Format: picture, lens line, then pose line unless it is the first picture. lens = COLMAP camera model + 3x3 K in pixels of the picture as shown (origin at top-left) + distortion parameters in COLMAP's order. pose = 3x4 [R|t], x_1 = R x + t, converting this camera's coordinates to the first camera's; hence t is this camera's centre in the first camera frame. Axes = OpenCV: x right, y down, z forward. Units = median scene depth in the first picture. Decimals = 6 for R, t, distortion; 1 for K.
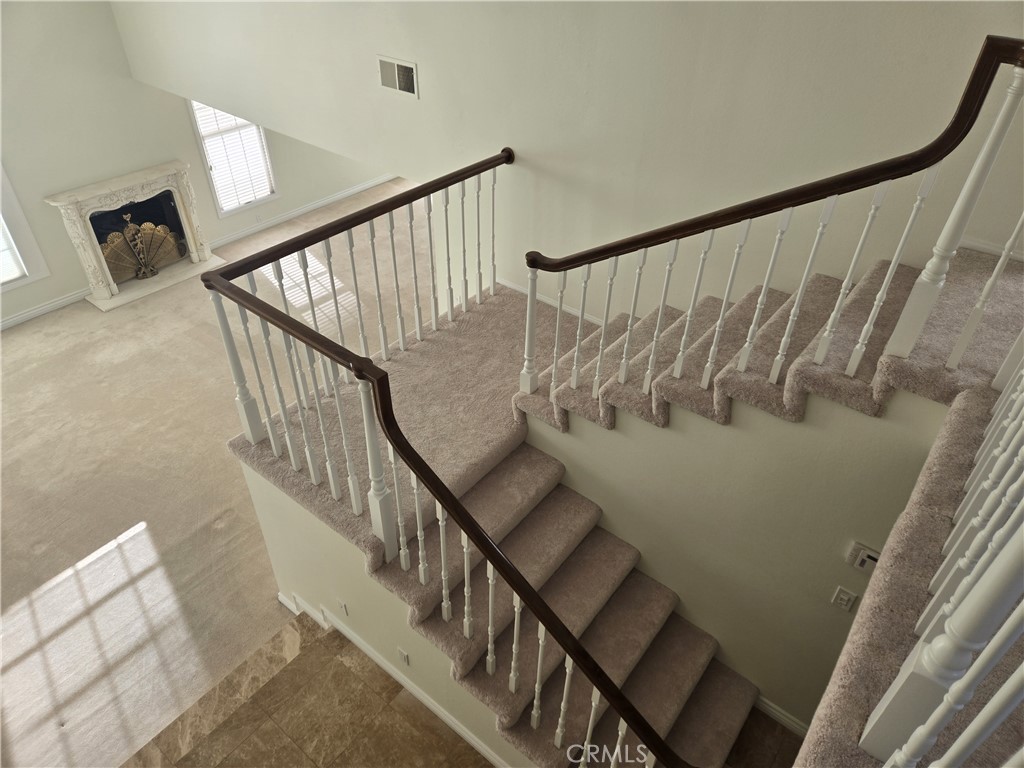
lens RADIAL K [[677.1, 0, 511.7], [0, 677.1, 380.3], [0, 0, 1]] dist [0.071474, -0.057621]
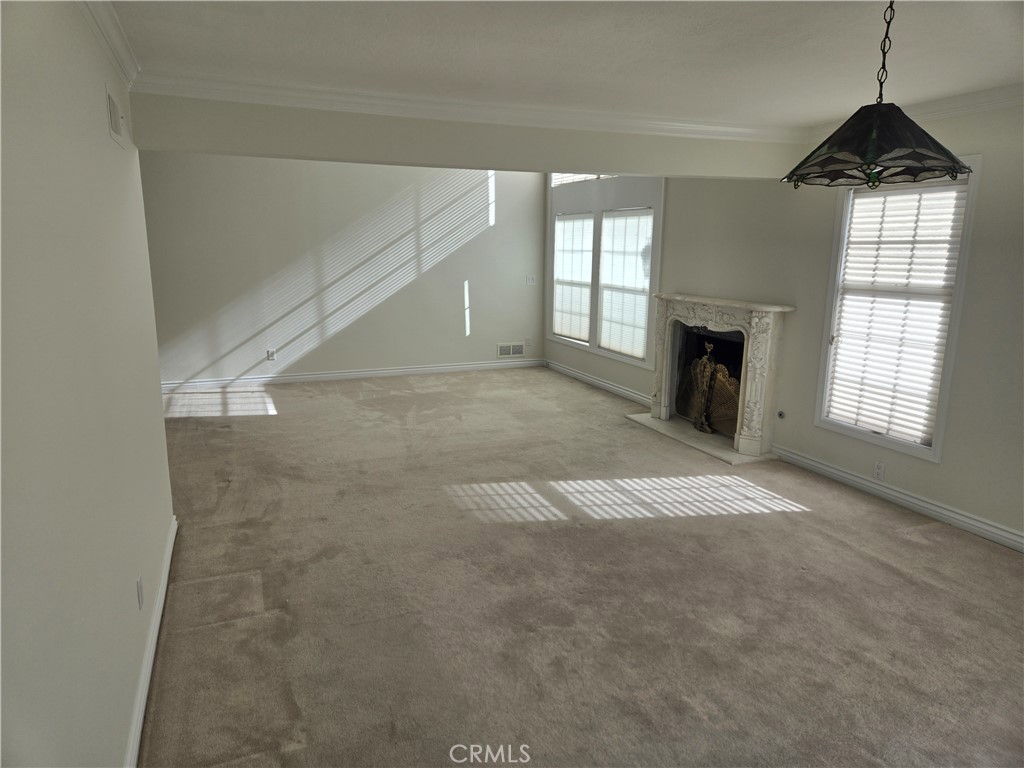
lens RADIAL K [[677.1, 0, 507.5], [0, 677.1, 366.1], [0, 0, 1]] dist [0.071474, -0.057621]
pose [[-0.493905, 0.122121, -0.860897, 0.263028], [-0.555592, 0.717286, 0.420498, -0.520365], [0.668861, 0.685994, -0.286422, 1.354543]]
